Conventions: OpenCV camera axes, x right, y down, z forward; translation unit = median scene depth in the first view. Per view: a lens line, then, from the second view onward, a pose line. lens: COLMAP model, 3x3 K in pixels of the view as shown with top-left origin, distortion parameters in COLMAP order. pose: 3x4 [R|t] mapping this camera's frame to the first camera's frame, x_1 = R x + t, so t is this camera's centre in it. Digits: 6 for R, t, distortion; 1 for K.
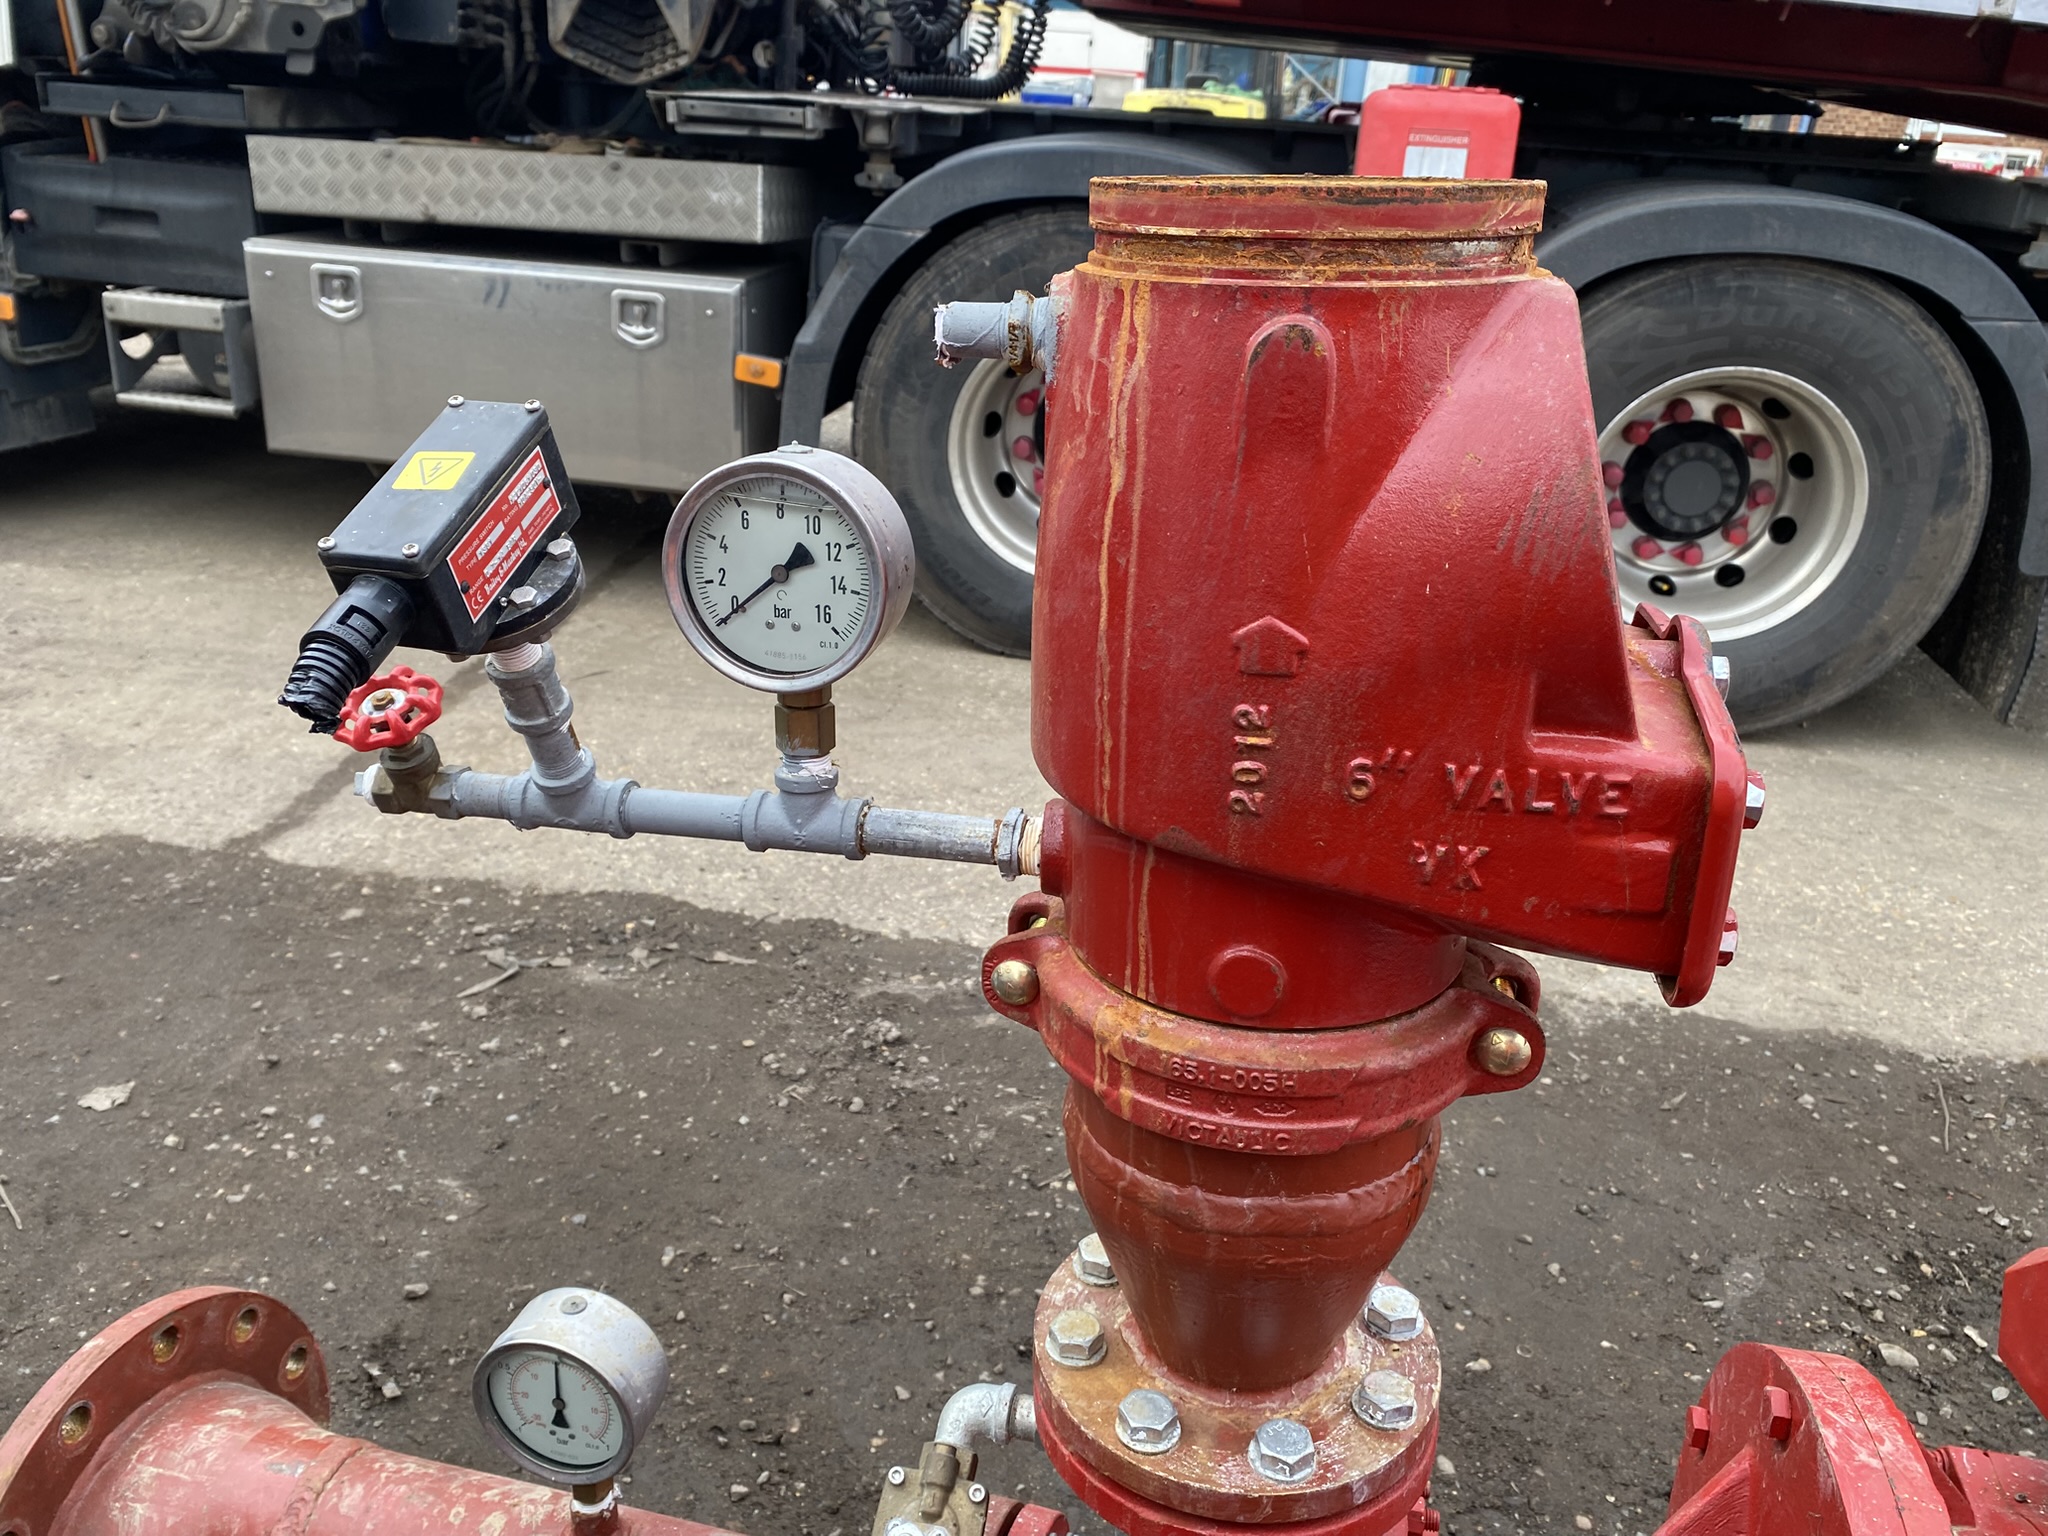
lens RADIAL K [[1552.3, 0, 1036.1], [0, 1552.3, 771.0], [0, 0, 1]] dist [-0.012072, -0.018956]
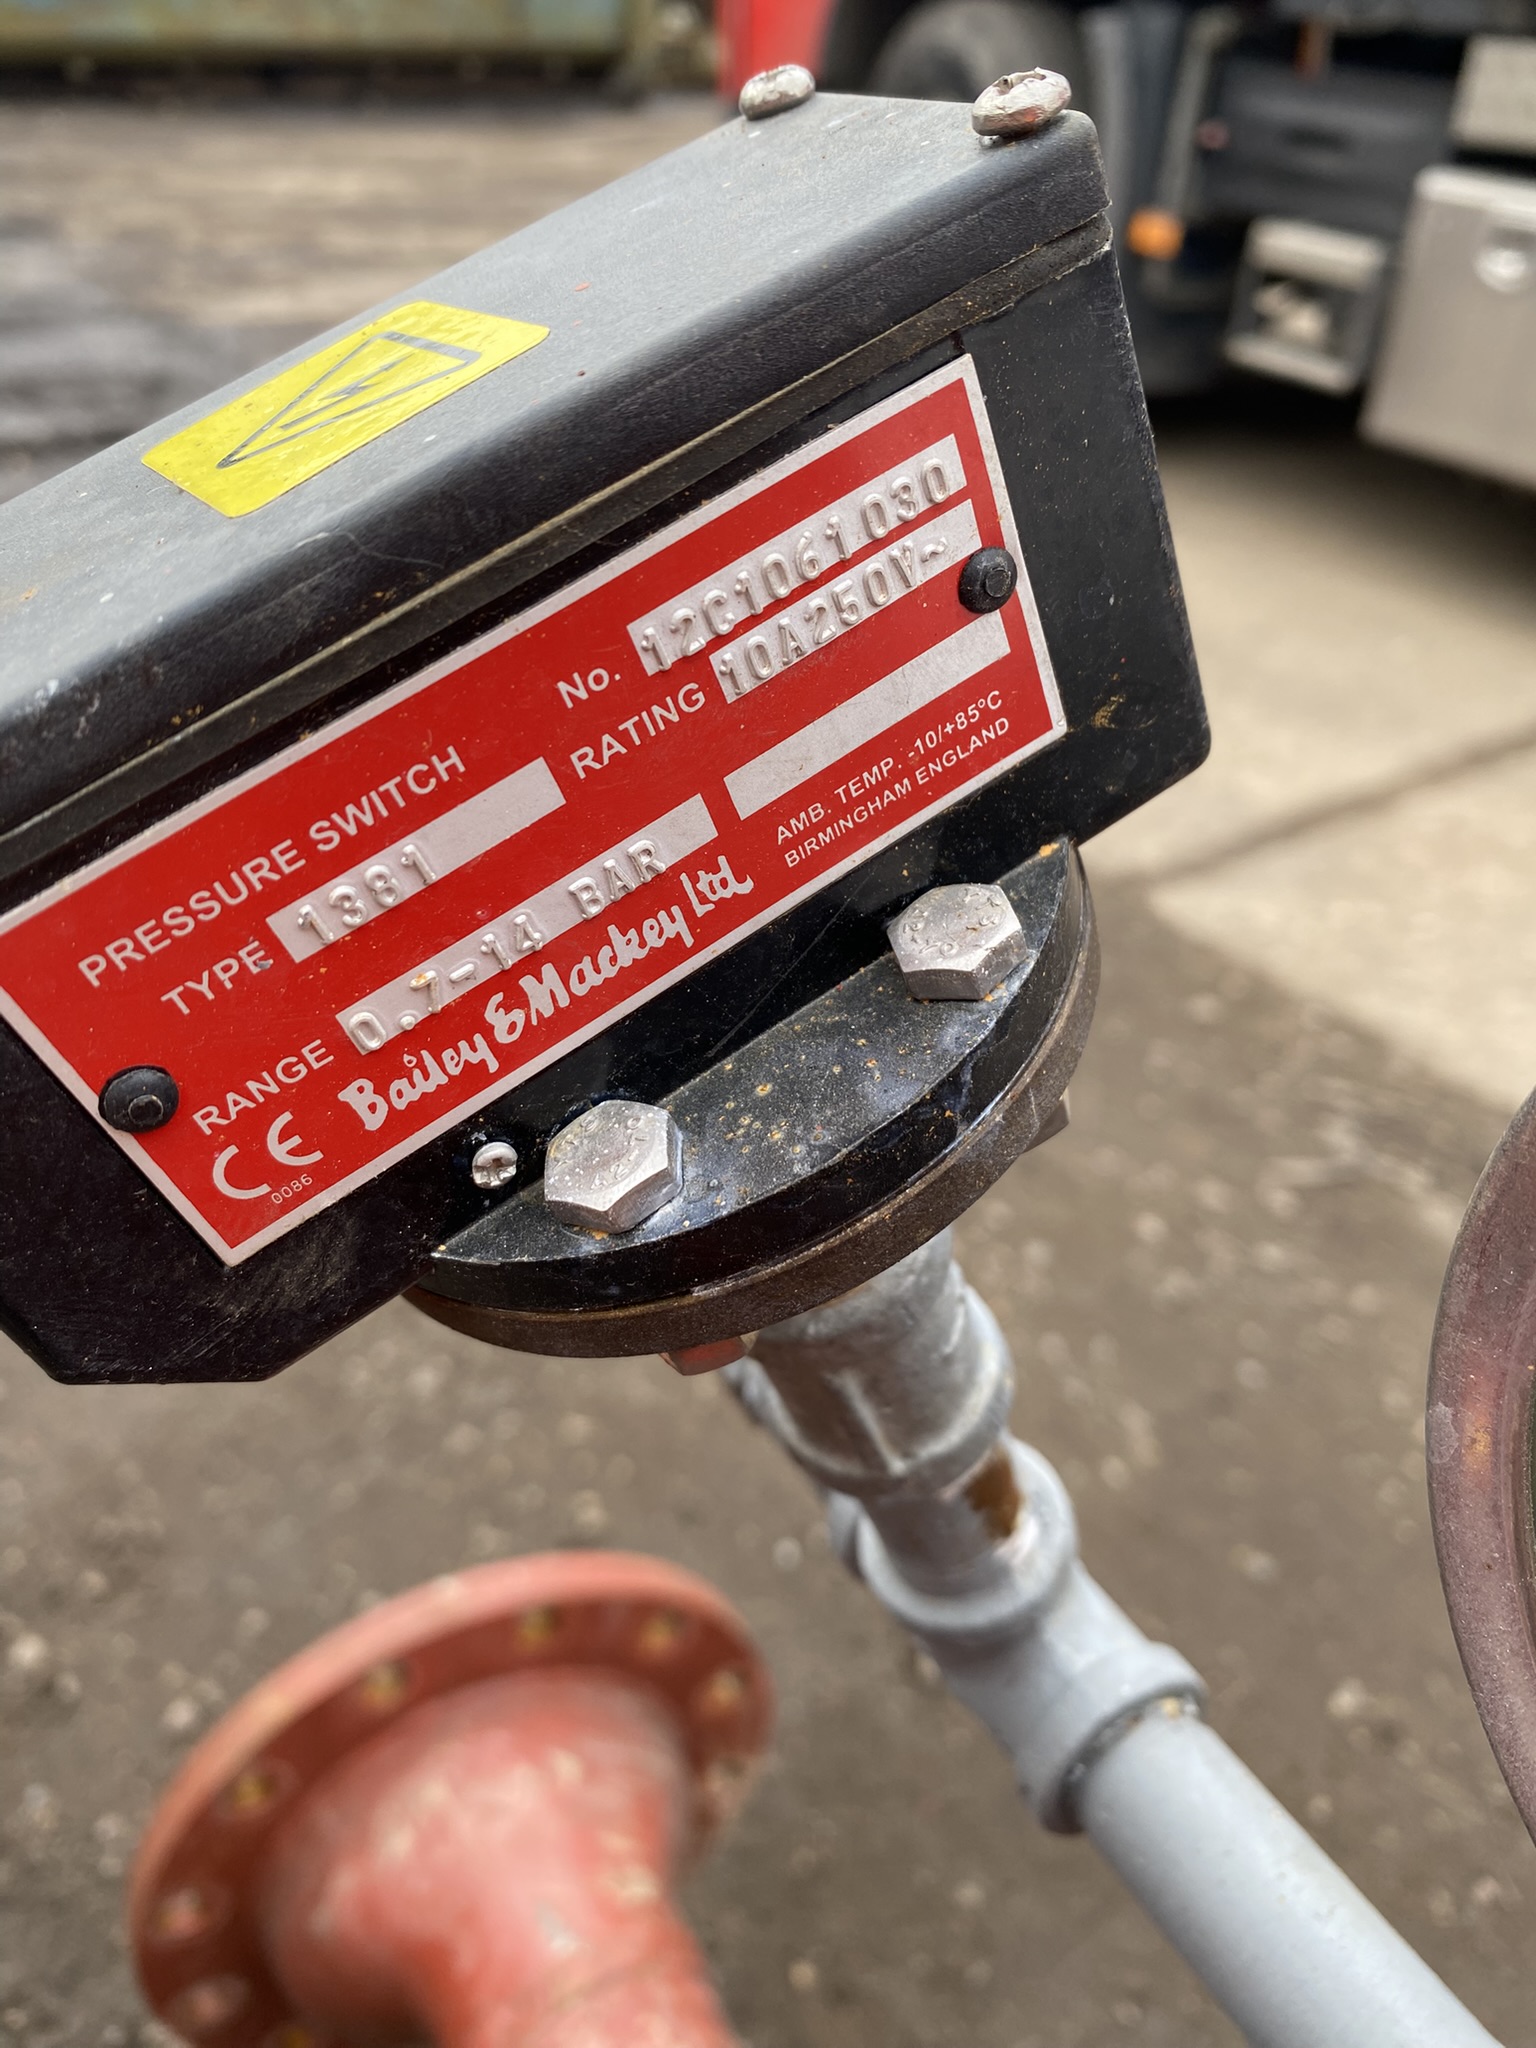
lens RADIAL K [[1640.0, 0, 767.5], [0, 1640.0, 1021.2], [0, 0, 1]] dist [-0.001586, -0.011423]
pose [[0.678155, 0.373890, -0.632703, -0.058058], [-0.291412, 0.927146, 0.235542, -0.052623], [0.674674, 0.024643, 0.737704, 0.252492]]
